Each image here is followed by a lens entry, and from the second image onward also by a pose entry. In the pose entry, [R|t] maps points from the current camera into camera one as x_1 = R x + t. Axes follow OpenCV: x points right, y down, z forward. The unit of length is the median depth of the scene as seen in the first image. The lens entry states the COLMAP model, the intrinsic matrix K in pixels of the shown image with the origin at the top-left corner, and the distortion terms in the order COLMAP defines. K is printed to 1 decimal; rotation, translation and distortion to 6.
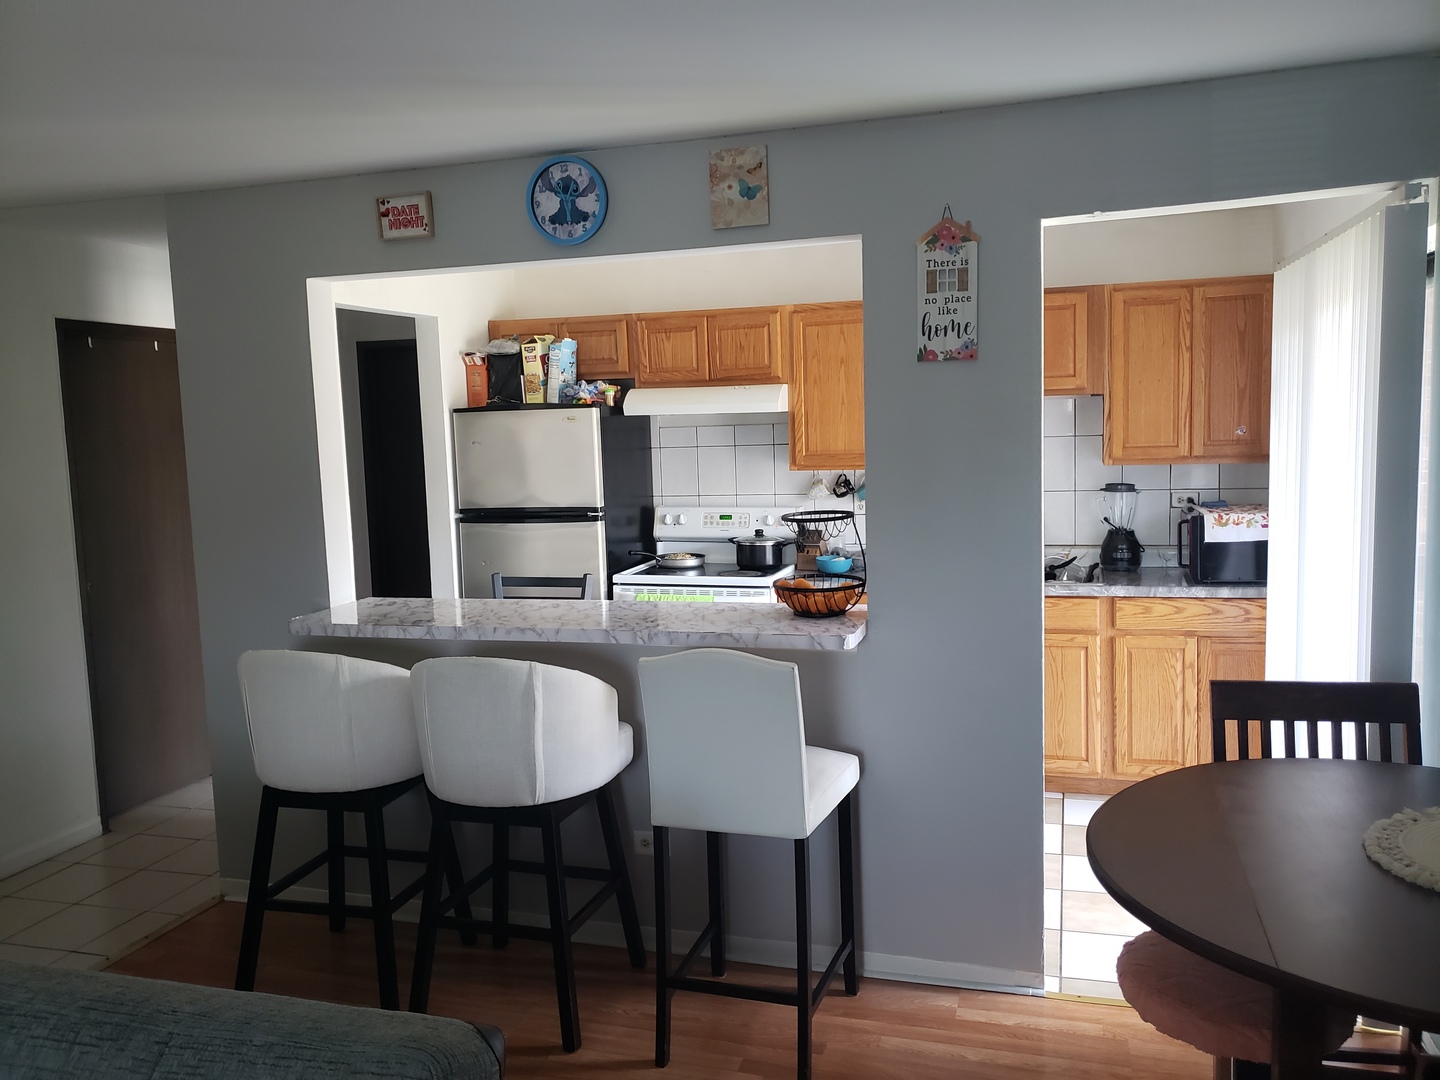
lens RADIAL K [[1150.7, 0, 720.0], [0, 1150.7, 540.0], [0, 0, 1]] dist [0.062437, -0.104581]
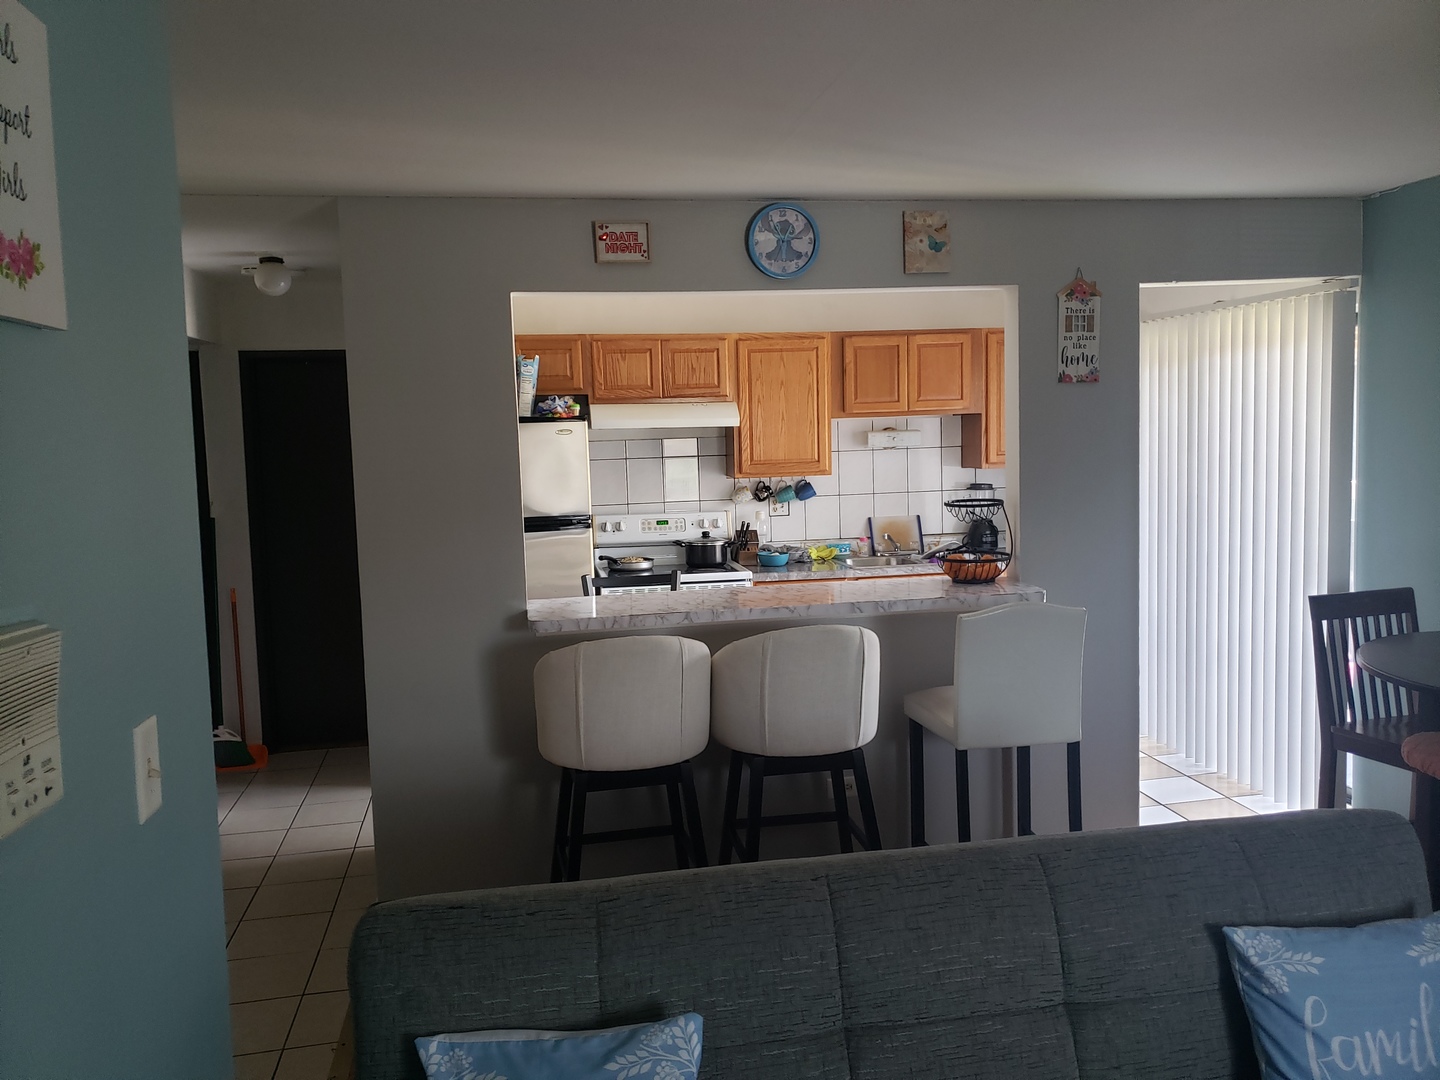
lens RADIAL K [[1150.7, 0, 720.0], [0, 1150.7, 540.0], [0, 0, 1]] dist [0.062437, -0.104581]
pose [[0.886687, -0.041474, 0.460506, -0.730688], [0.052307, 0.998573, -0.010783, 0.018440], [-0.459401, 0.033649, 0.887591, 0.001464]]
